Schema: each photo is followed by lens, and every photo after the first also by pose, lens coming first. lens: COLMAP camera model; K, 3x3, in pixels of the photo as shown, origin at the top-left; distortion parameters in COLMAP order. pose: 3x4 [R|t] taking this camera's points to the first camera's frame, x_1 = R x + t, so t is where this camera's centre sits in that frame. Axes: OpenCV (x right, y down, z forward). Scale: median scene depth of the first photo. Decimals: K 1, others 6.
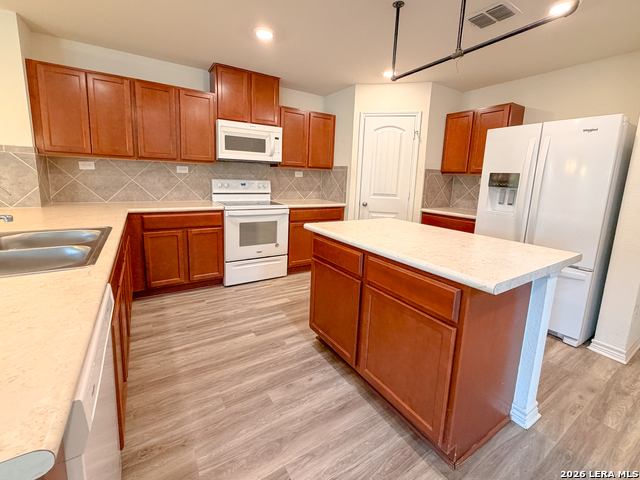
lens RADIAL K [[277.2, 0, 304.1], [0, 277.2, 220.6], [0, 0, 1]] dist [-0.000470, -0.000396]
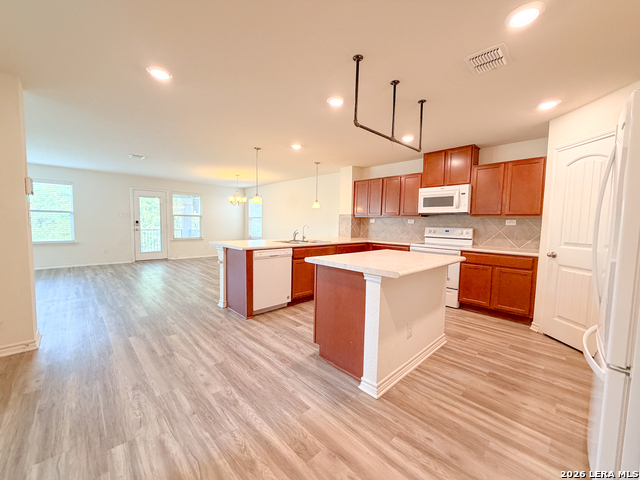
lens RADIAL K [[250.8, 0, 322.6], [0, 250.8, 247.2], [0, 0, 1]] dist [-0.001345, -0.000088]
pose [[0.231038, 0.063541, -0.970868, 0.836864], [-0.165624, 0.985869, 0.025110, 0.013294], [0.958744, 0.154997, 0.238297, 0.167790]]
